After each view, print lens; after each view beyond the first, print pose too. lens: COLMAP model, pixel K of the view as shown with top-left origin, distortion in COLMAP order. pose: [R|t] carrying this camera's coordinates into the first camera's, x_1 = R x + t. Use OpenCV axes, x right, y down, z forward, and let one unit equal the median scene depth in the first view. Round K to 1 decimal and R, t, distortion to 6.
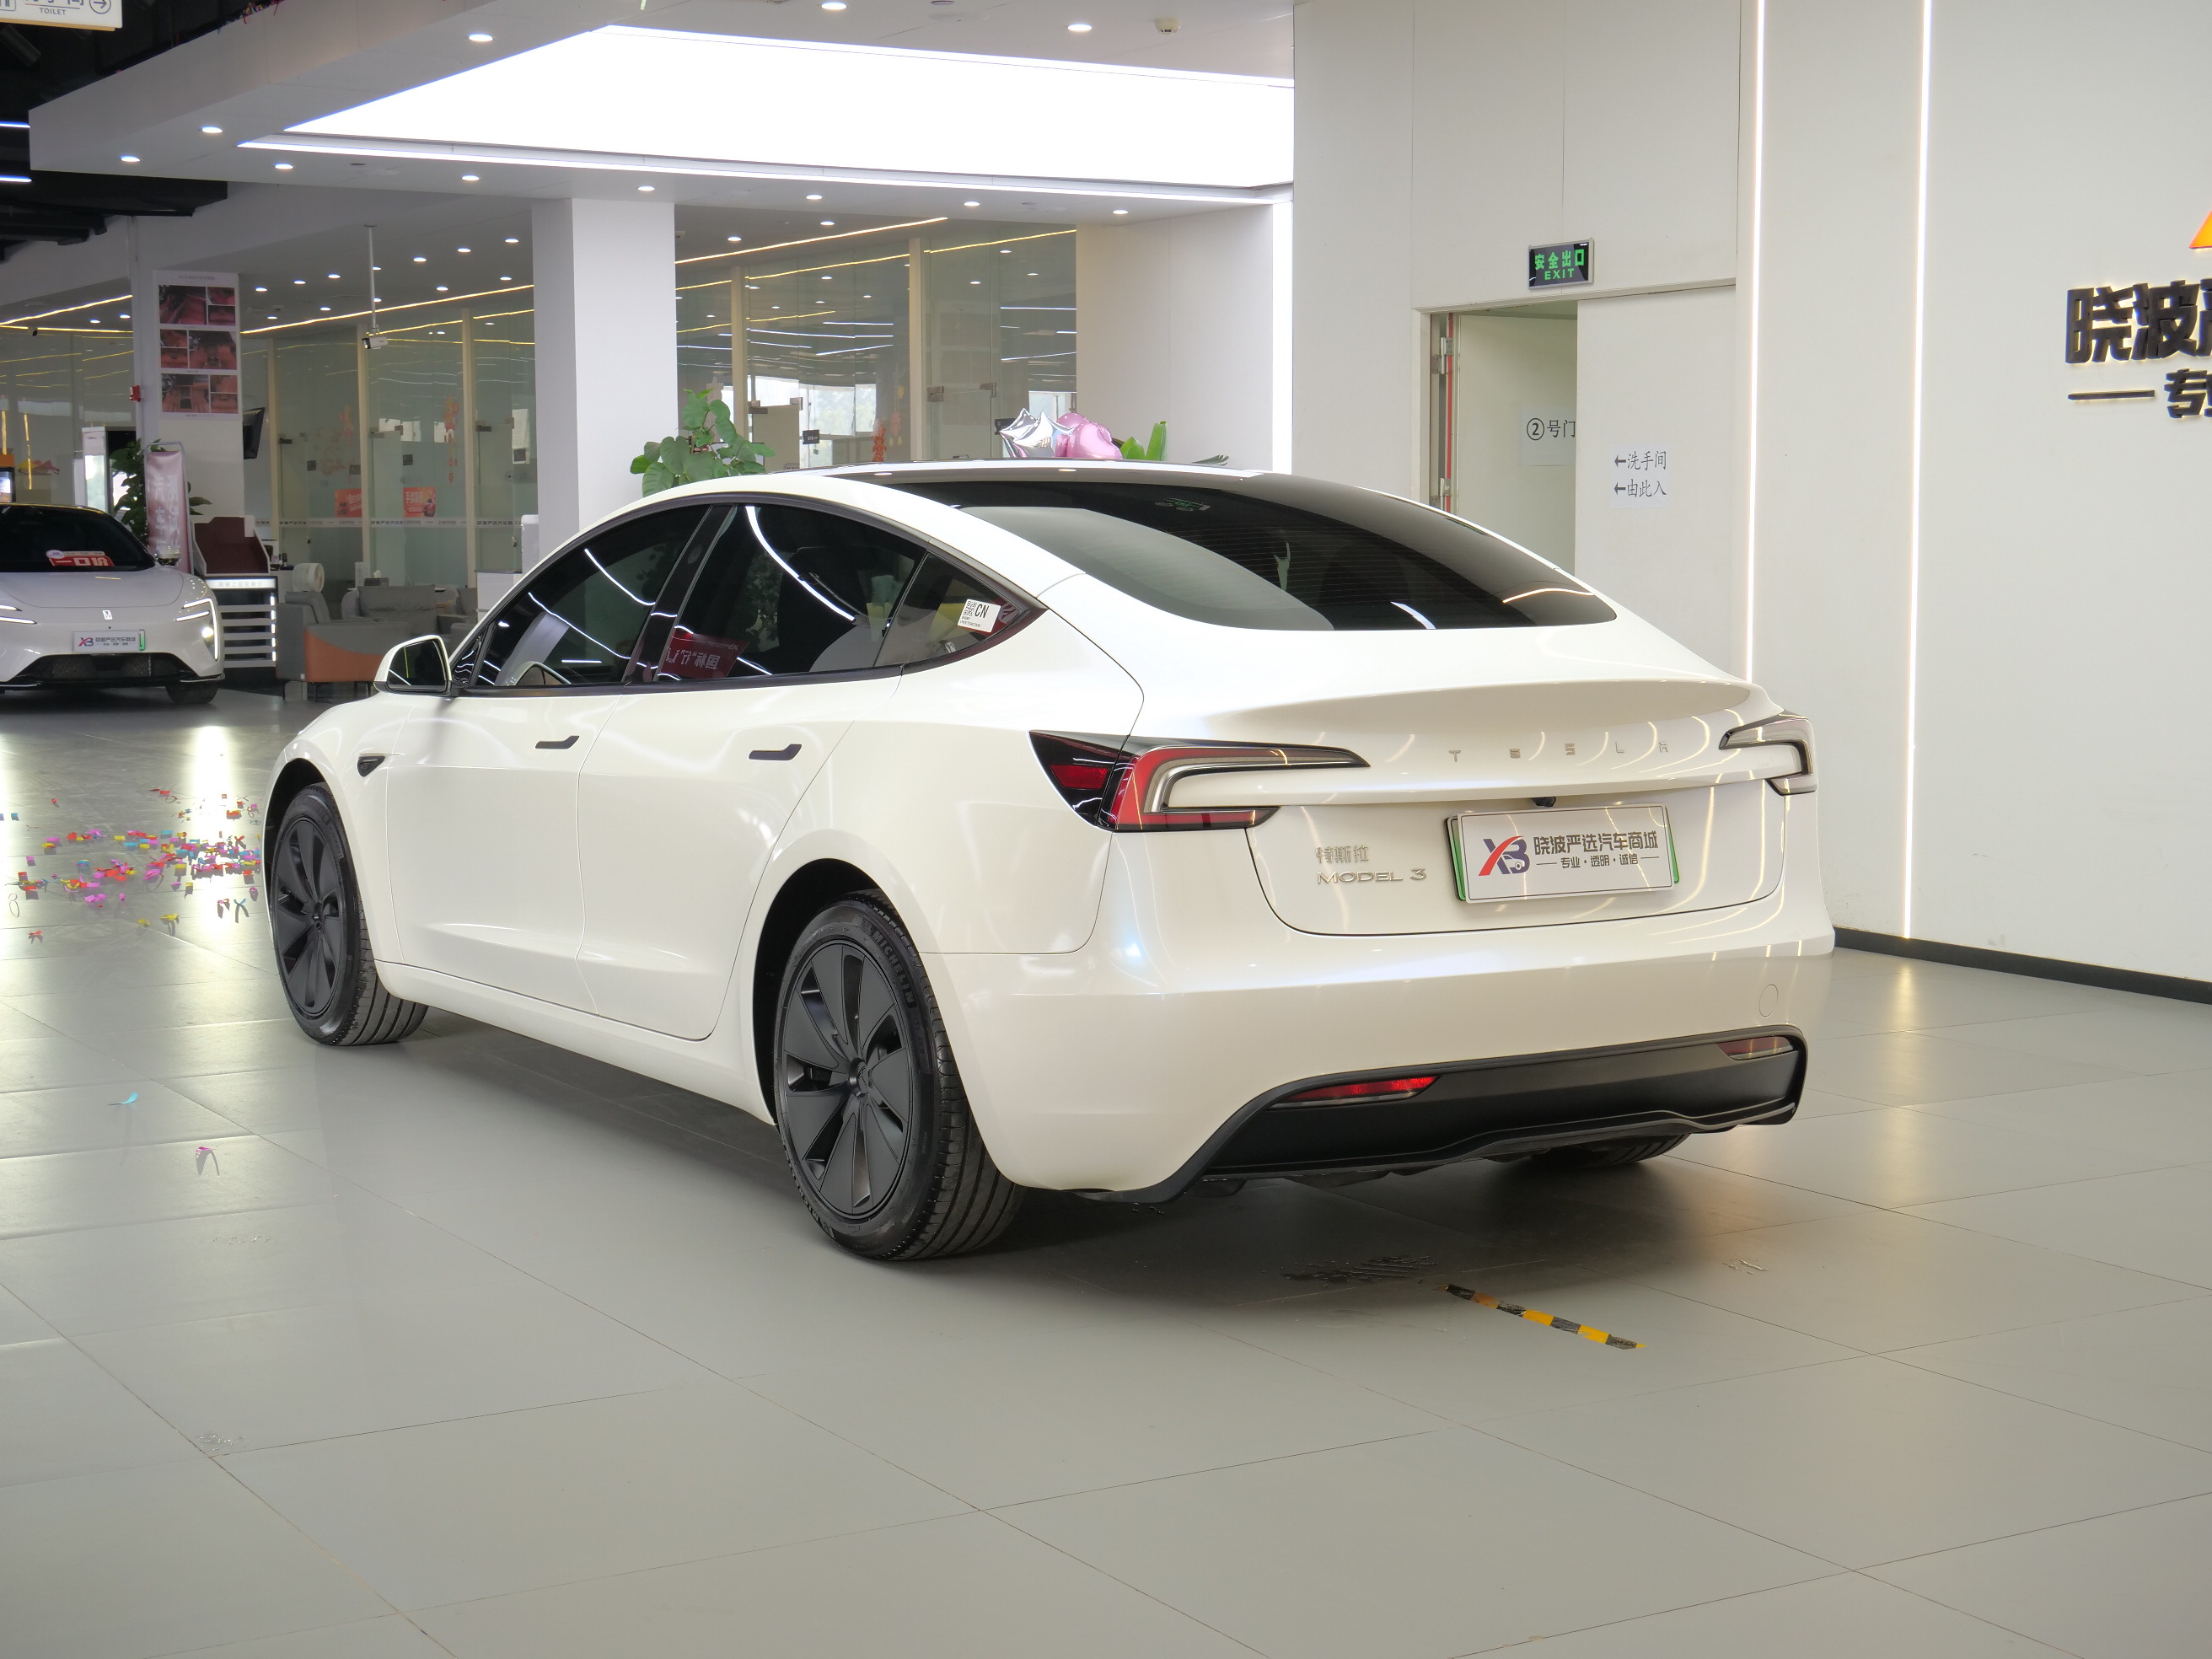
lens RADIAL K [[3511.6, 0, 1106.0], [0, 3511.6, 829.5], [0, 0, 1]] dist [0.079580, 0.034131]
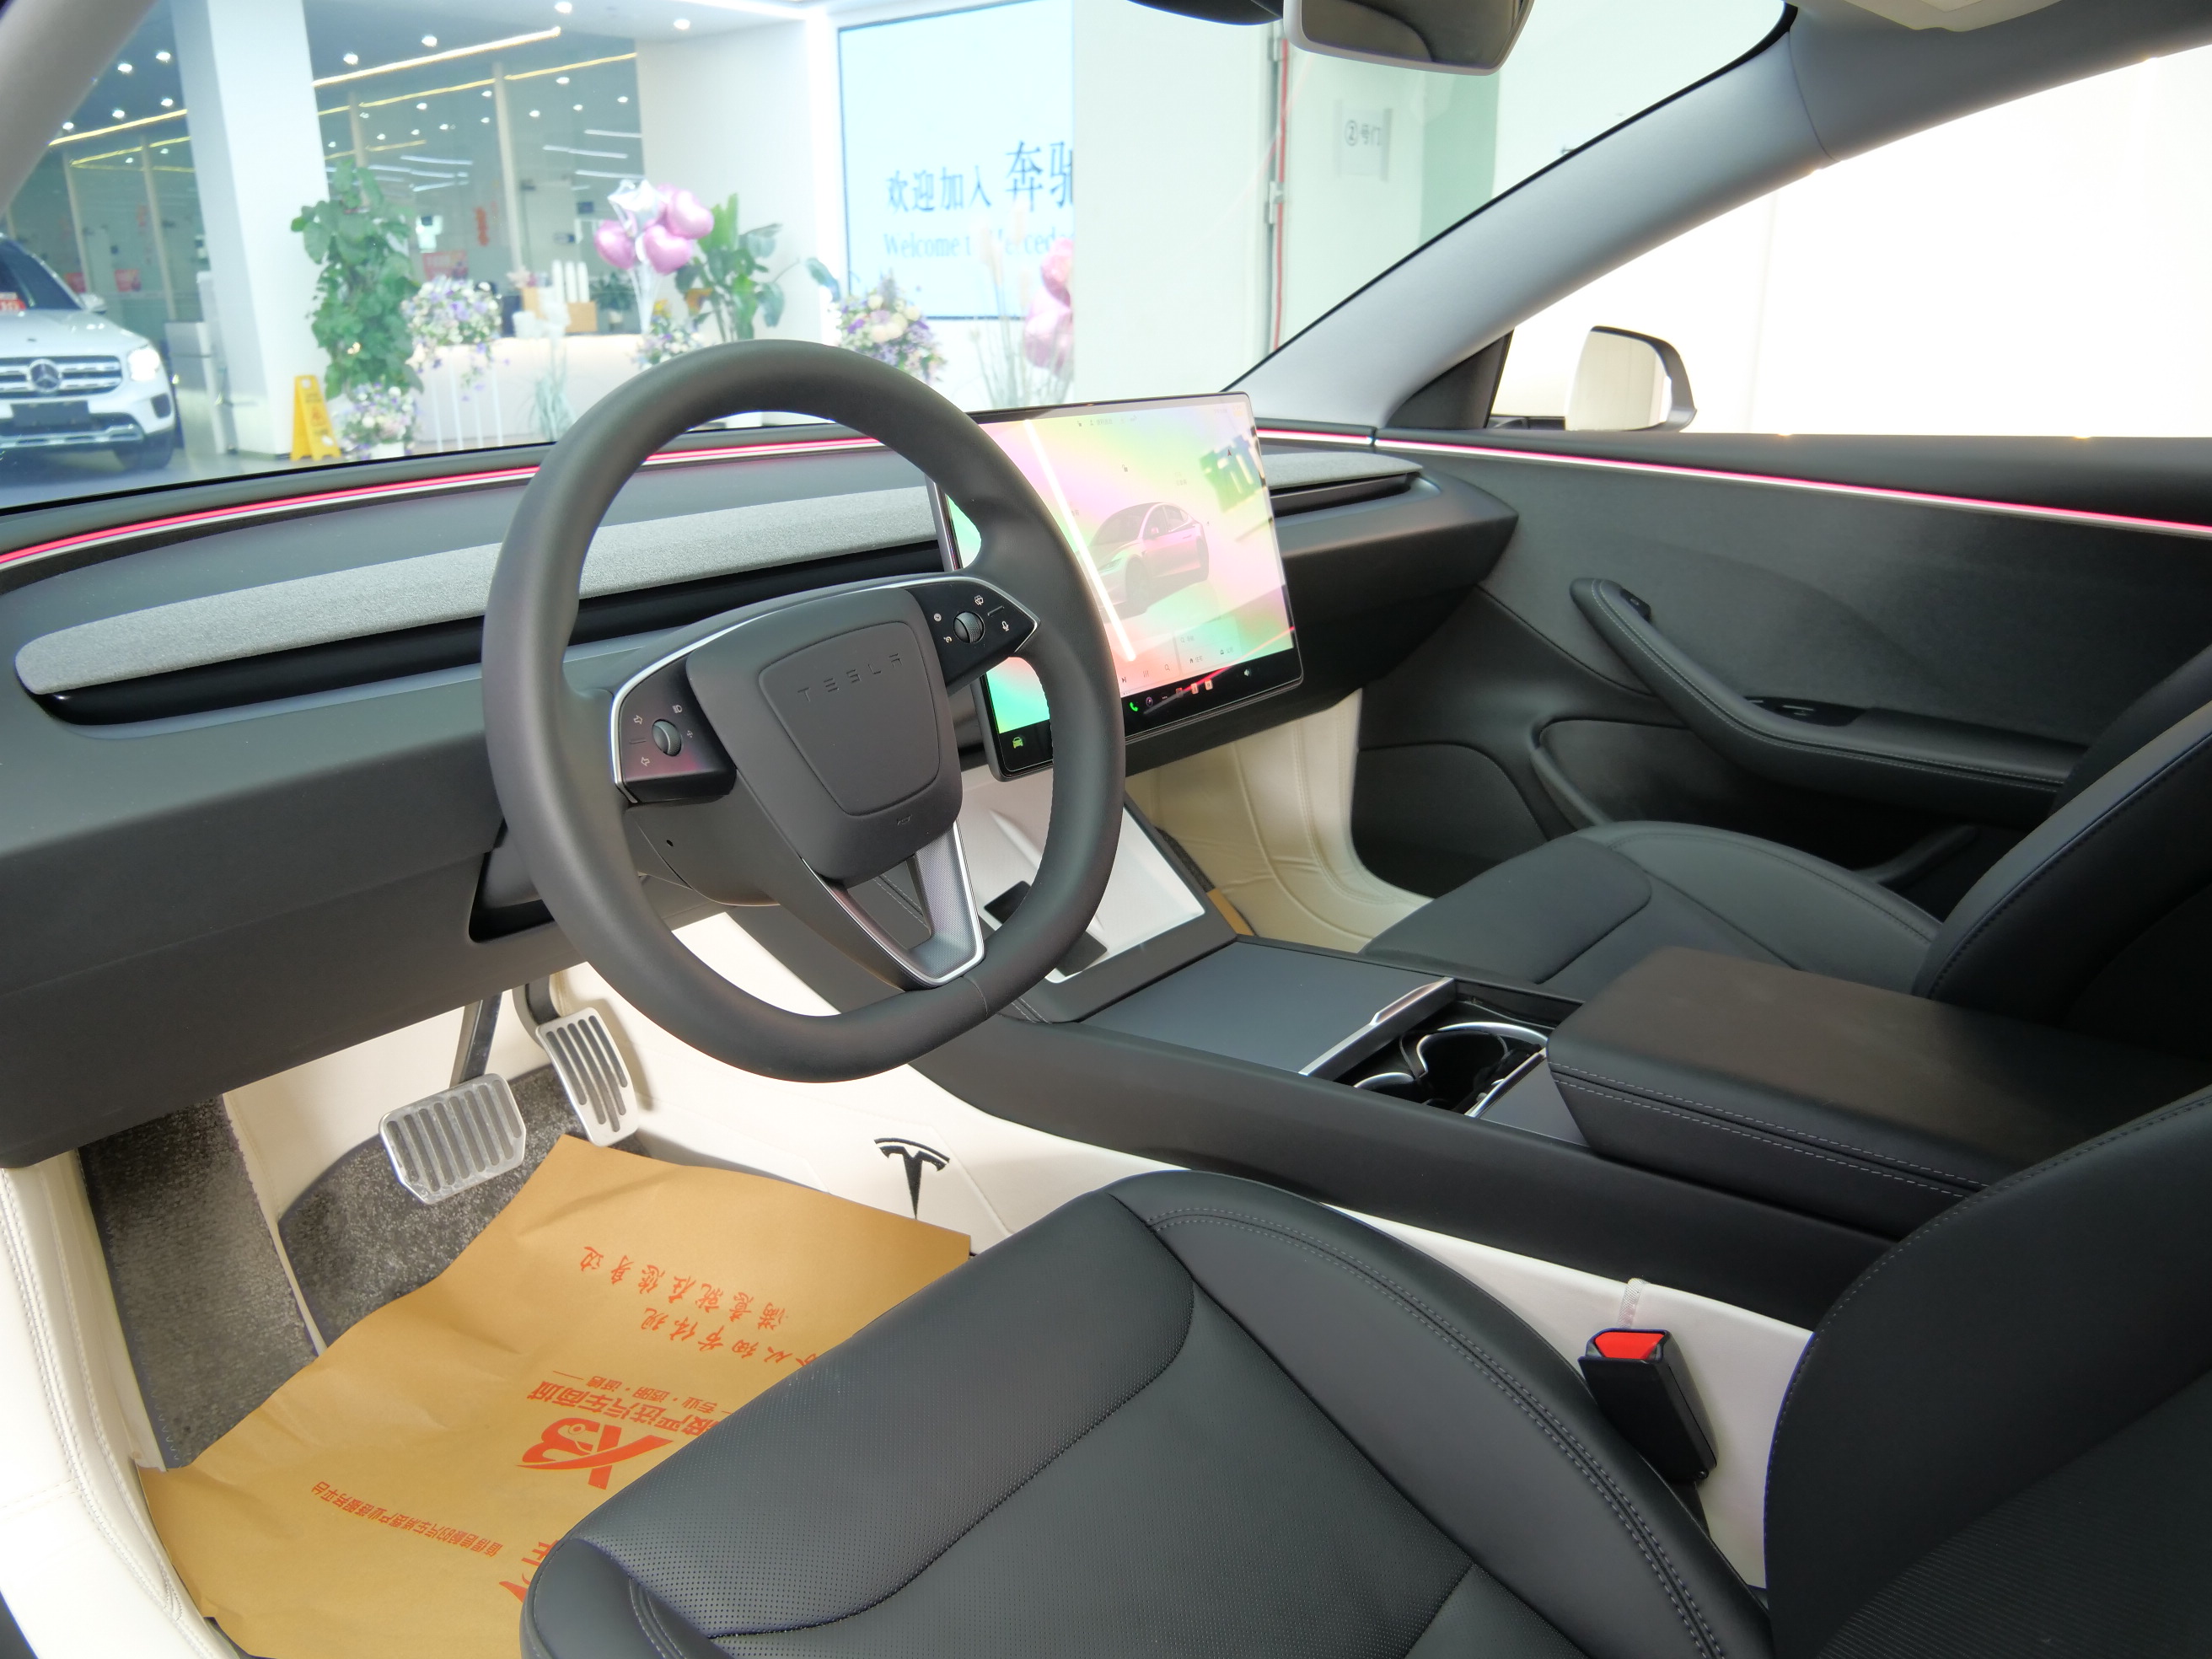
lens RADIAL K [[1569.3, 0, 1106.0], [0, 1569.3, 829.5], [0, 0, 1]] dist [-0.045210, 0.002032]
pose [[0.942515, -0.101161, 0.318485, -0.126553], [0.024968, 0.971732, 0.234764, -0.041368], [-0.333231, -0.213316, 0.918397, 0.794459]]
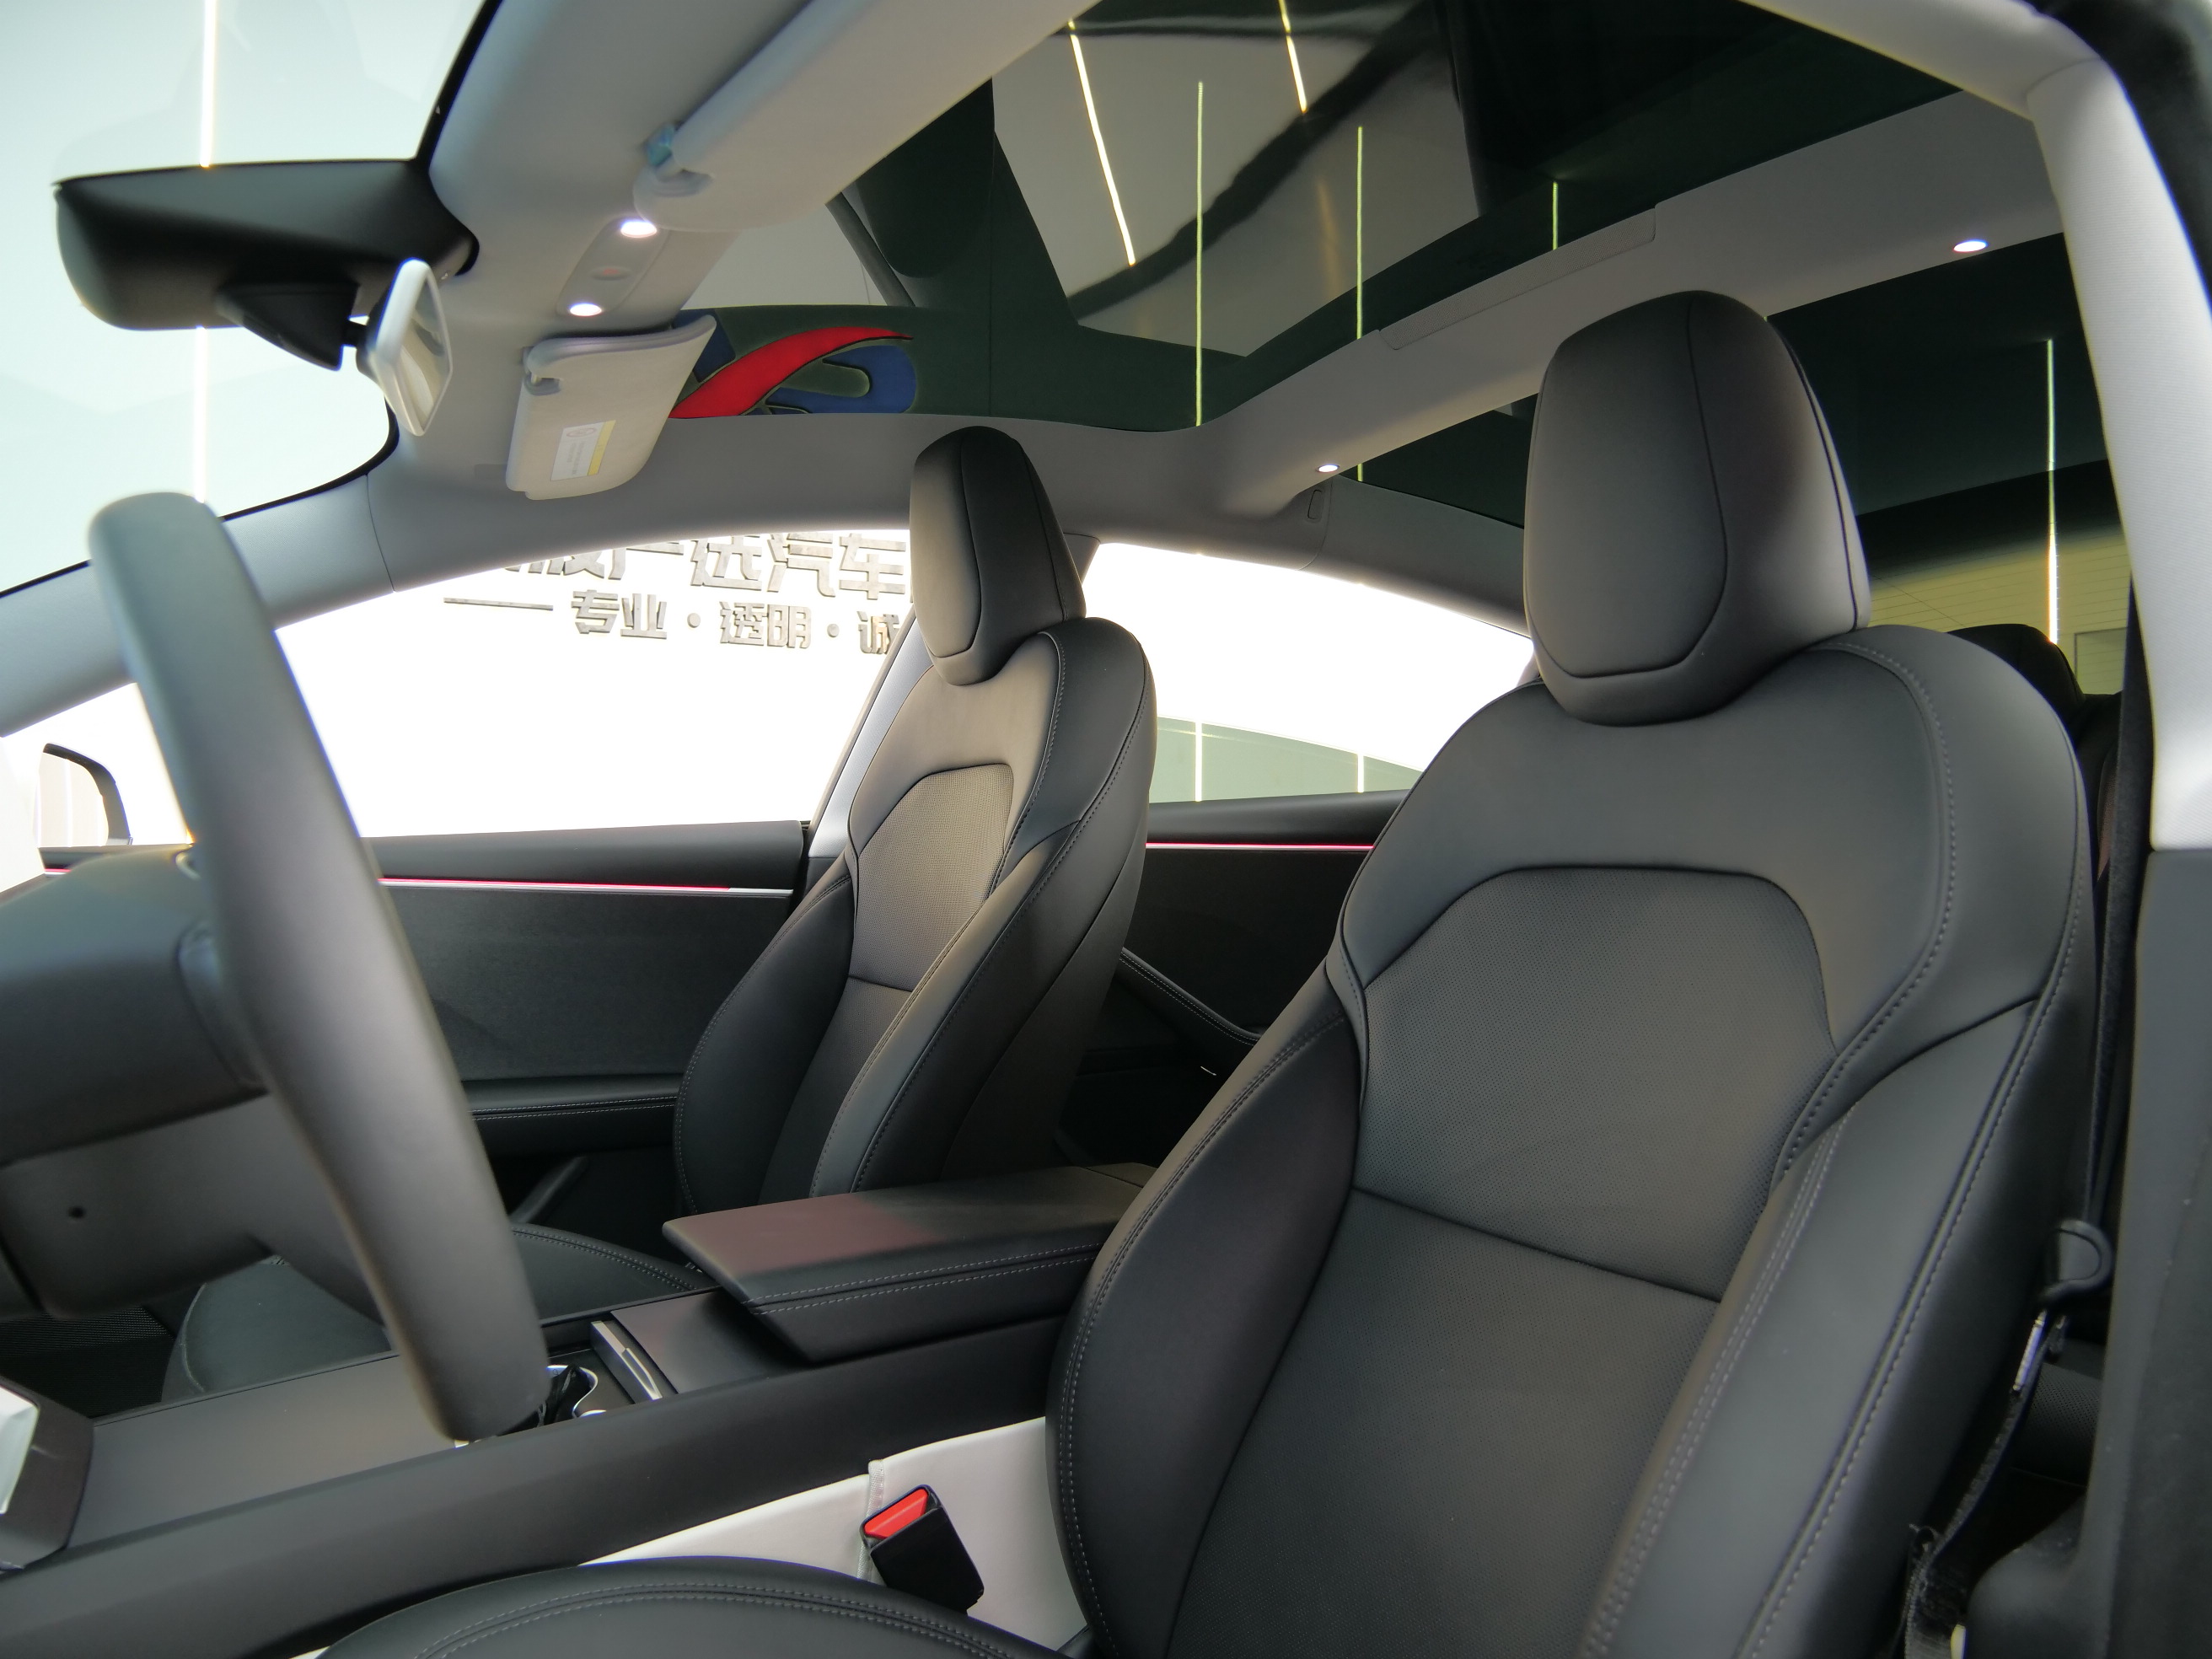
lens RADIAL K [[1569.3, 0, 1106.0], [0, 1569.3, 829.5], [0, 0, 1]] dist [-0.045210, 0.002032]
pose [[0.026159, 0.022927, 0.999395, -0.173217], [0.082200, 0.996302, -0.025007, -0.030920], [-0.996273, 0.082804, 0.024178, 0.841442]]
